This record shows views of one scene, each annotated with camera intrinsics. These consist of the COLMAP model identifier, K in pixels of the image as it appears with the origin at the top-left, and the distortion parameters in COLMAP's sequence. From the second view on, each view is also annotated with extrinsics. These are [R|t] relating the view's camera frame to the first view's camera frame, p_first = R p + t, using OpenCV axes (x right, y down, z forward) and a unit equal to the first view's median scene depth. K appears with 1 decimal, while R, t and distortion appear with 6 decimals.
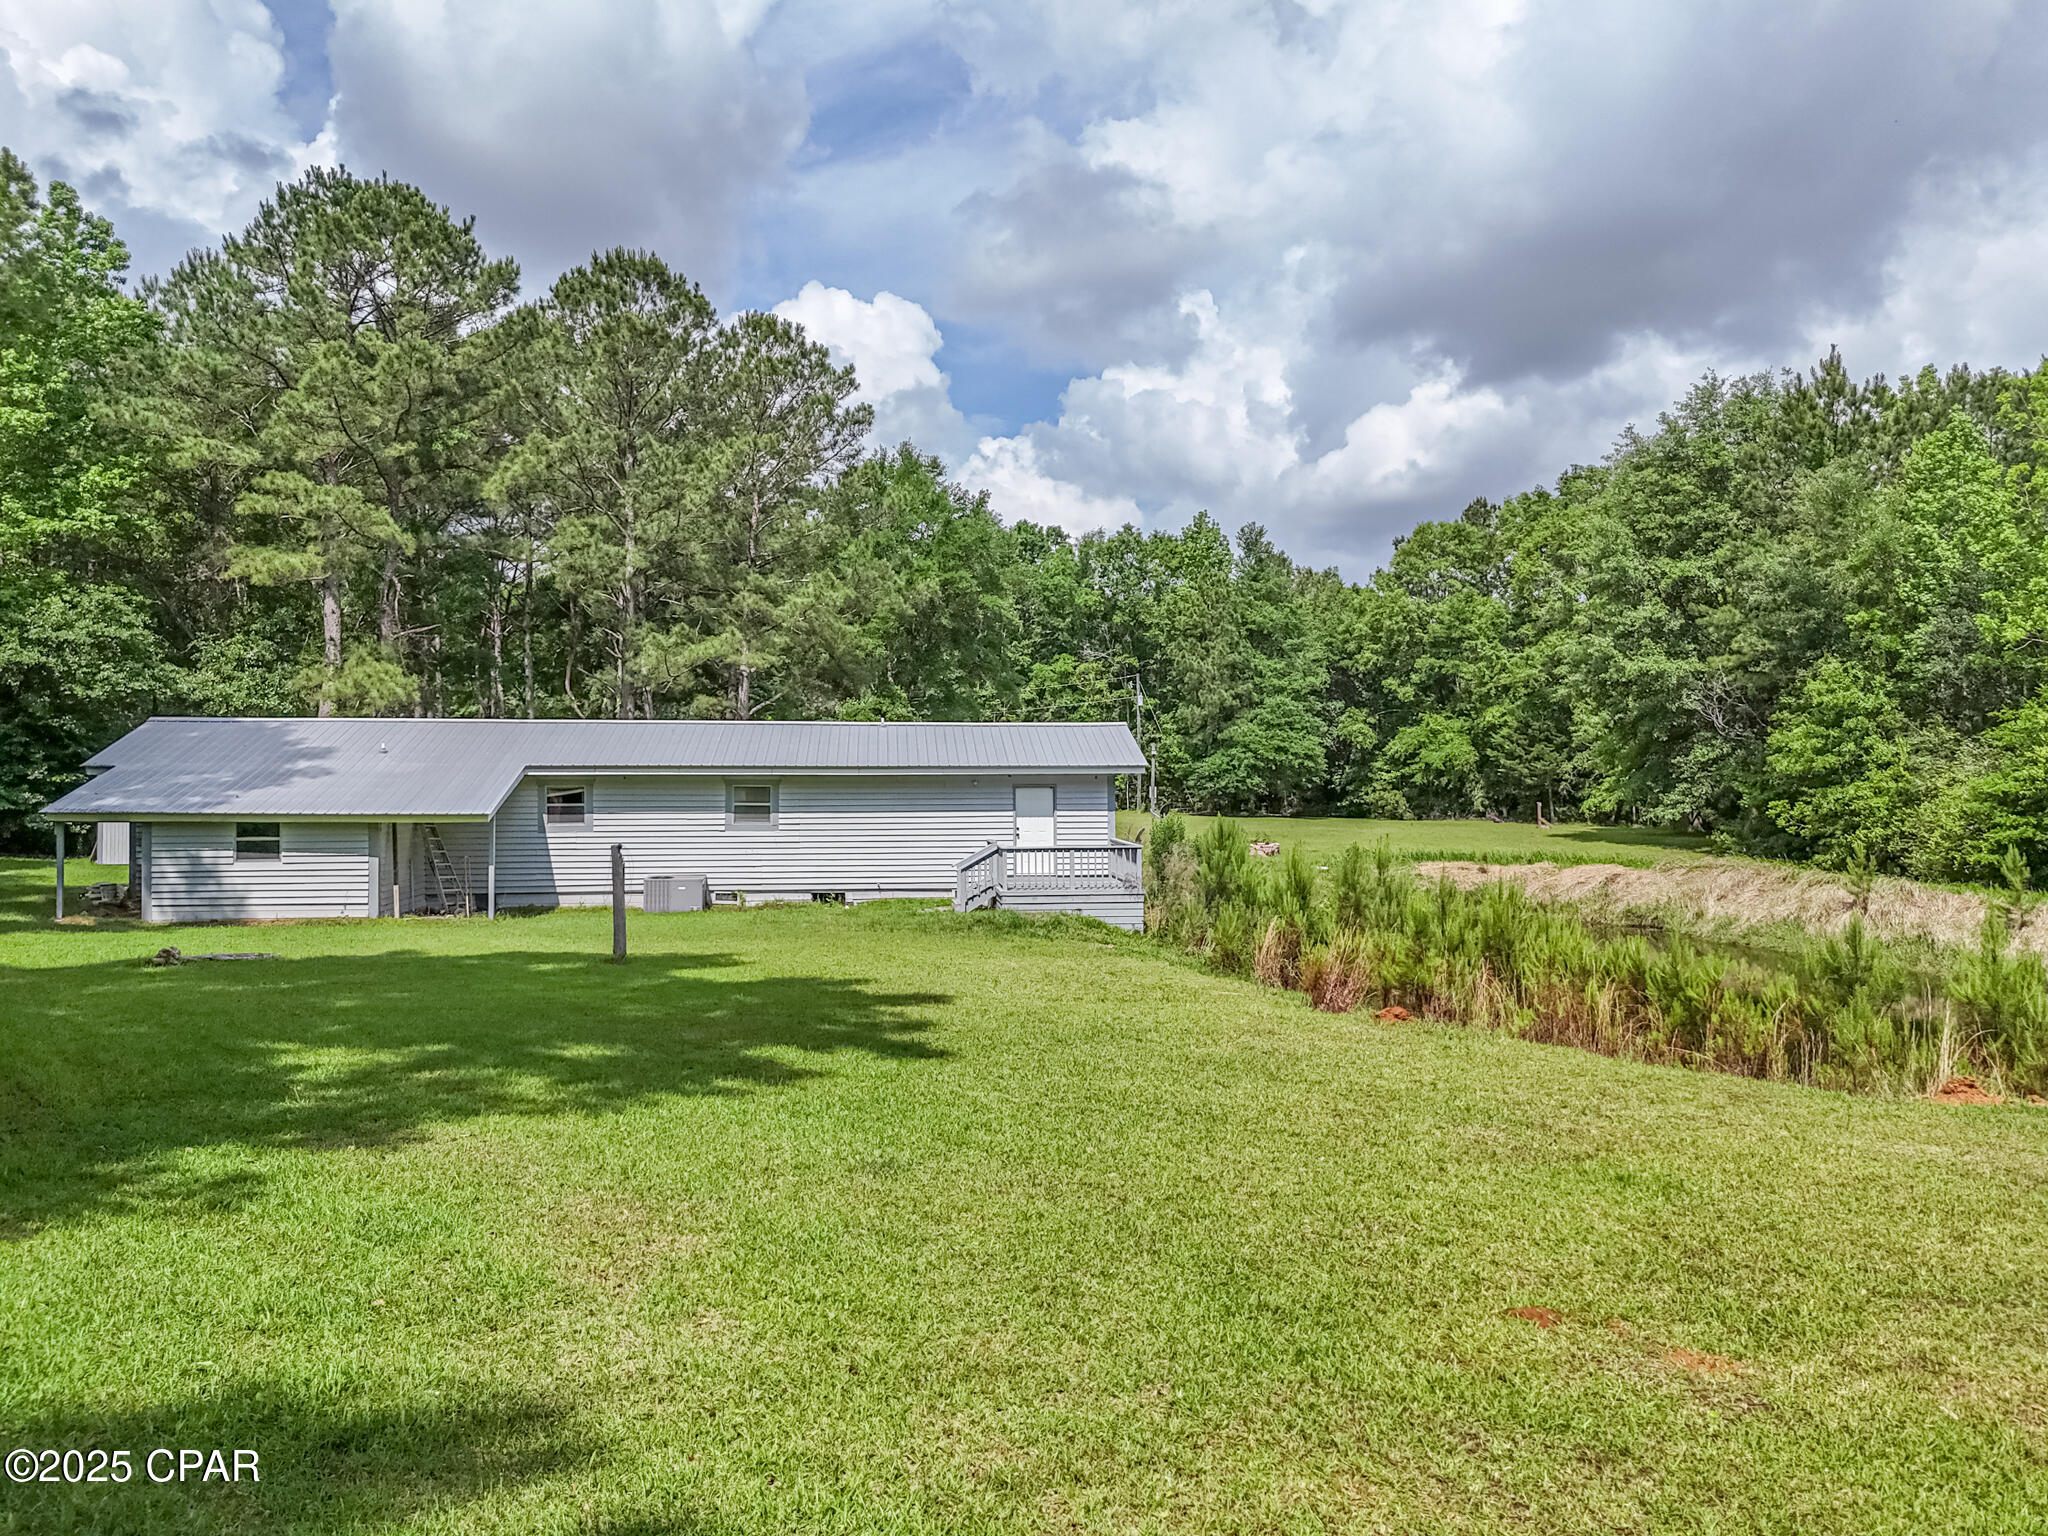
lens RADIAL K [[1503.3, 0, 1024.0], [0, 1503.3, 768.0], [0, 0, 1]] dist [0.065555, -0.055072]
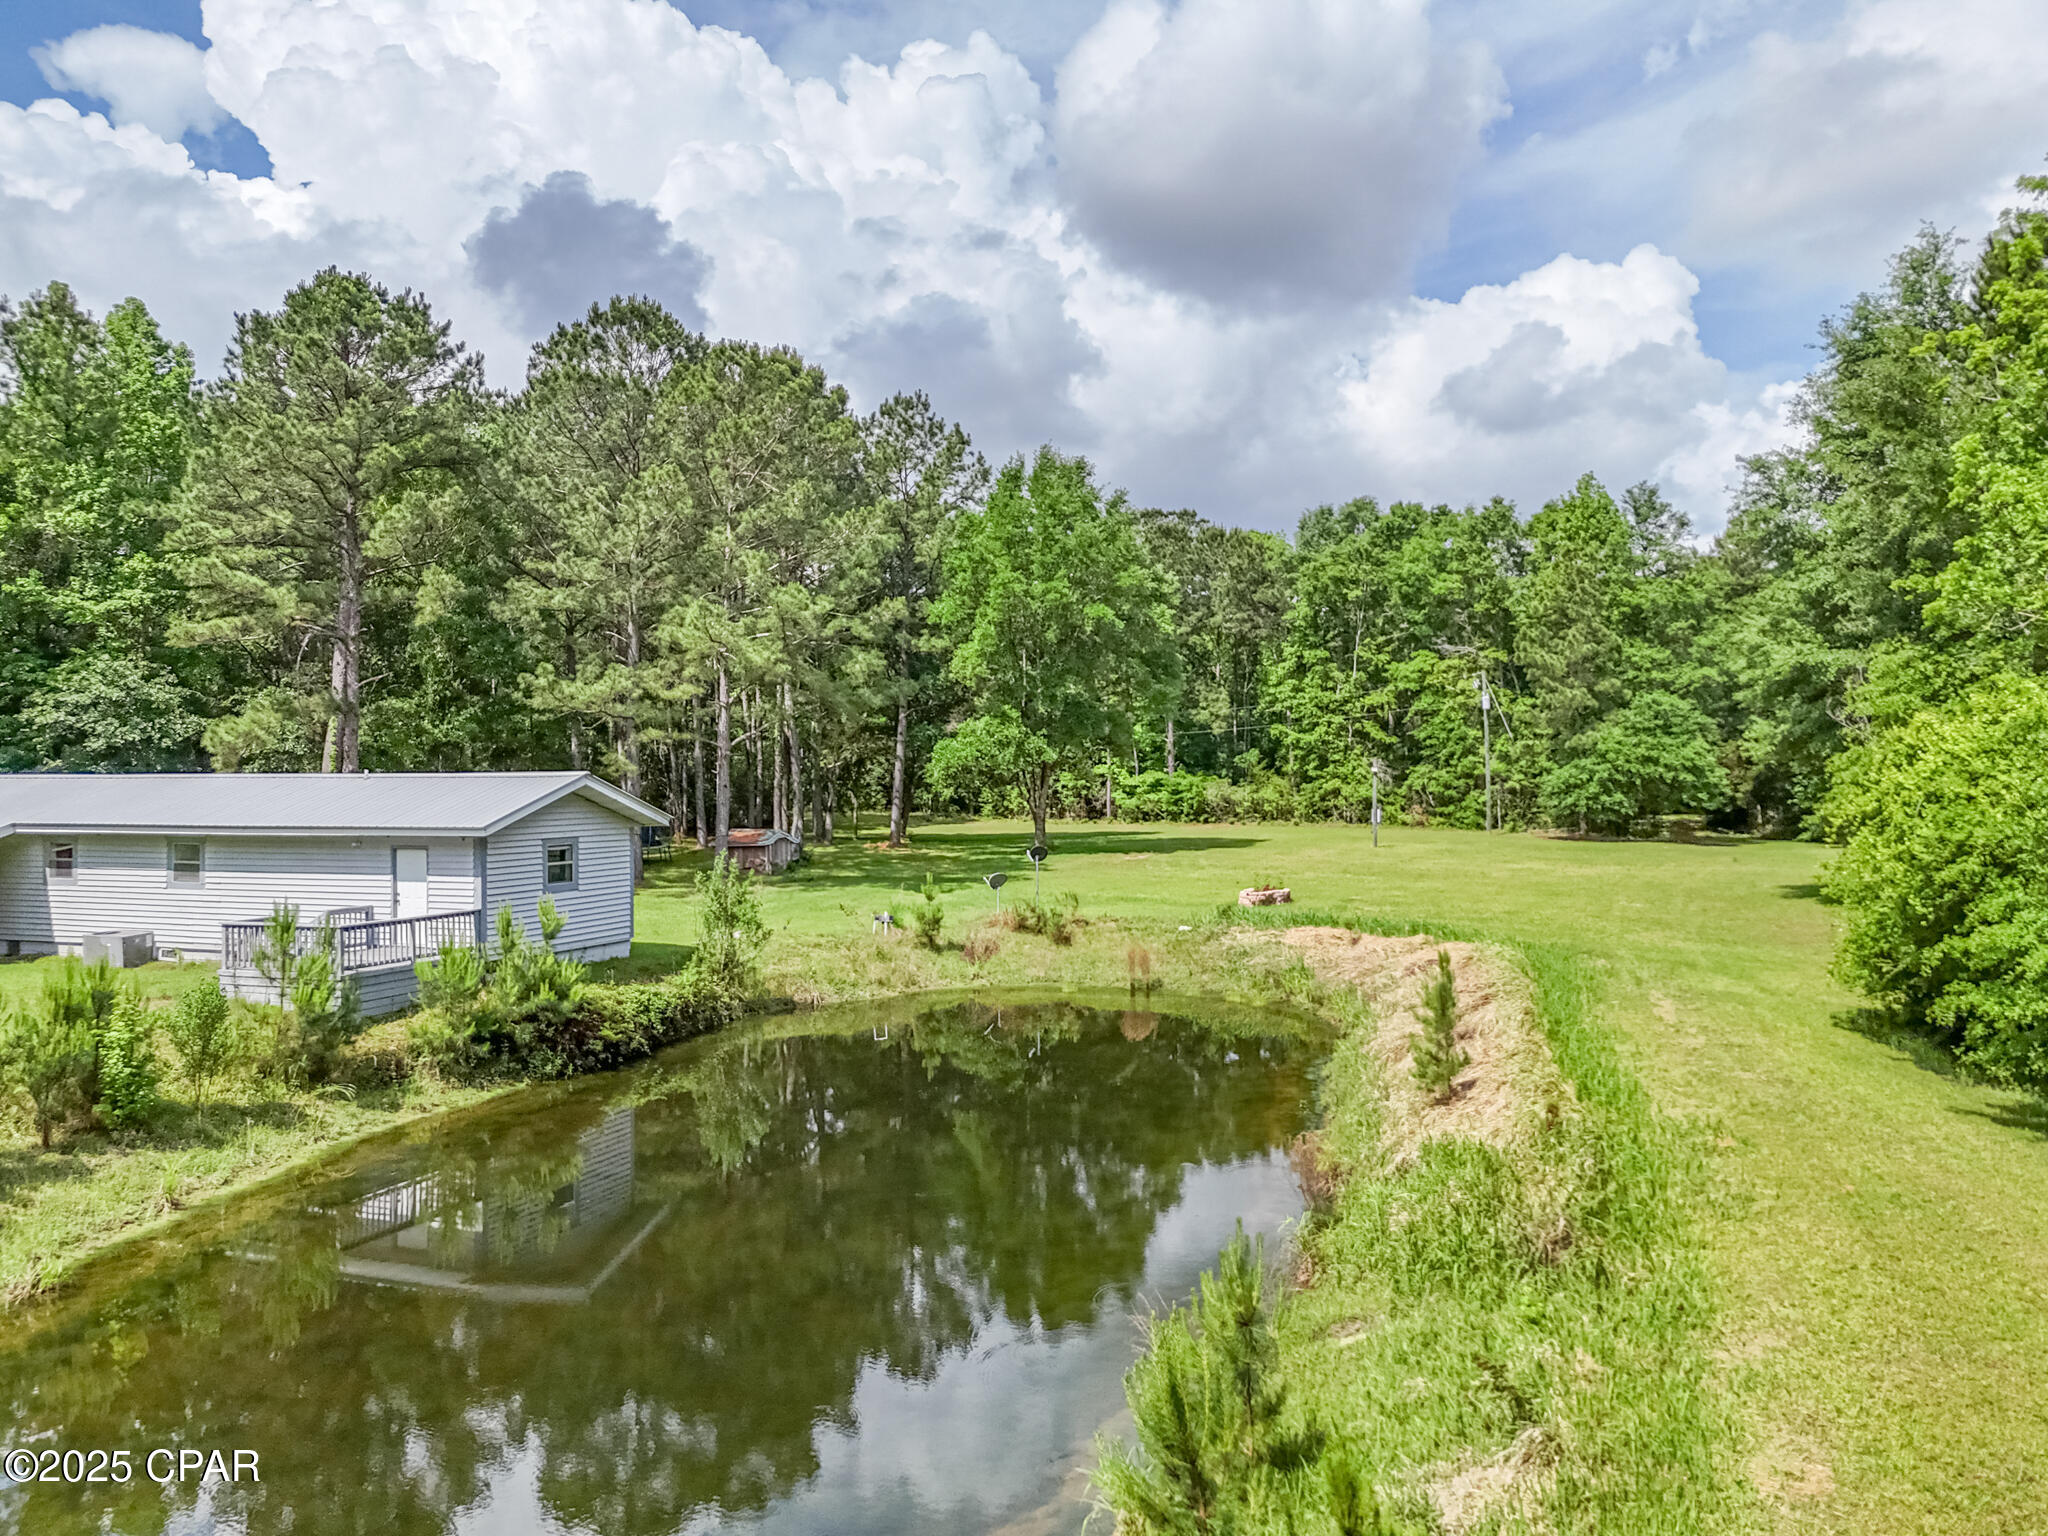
lens RADIAL K [[1503.3, 0, 1024.0], [0, 1503.3, 768.0], [0, 0, 1]] dist [0.065555, -0.055072]
pose [[0.879180, -0.003238, -0.476479, 0.264641], [0.005972, 0.999973, 0.004223, -0.013258], [0.476452, -0.006558, 0.879176, 0.123823]]
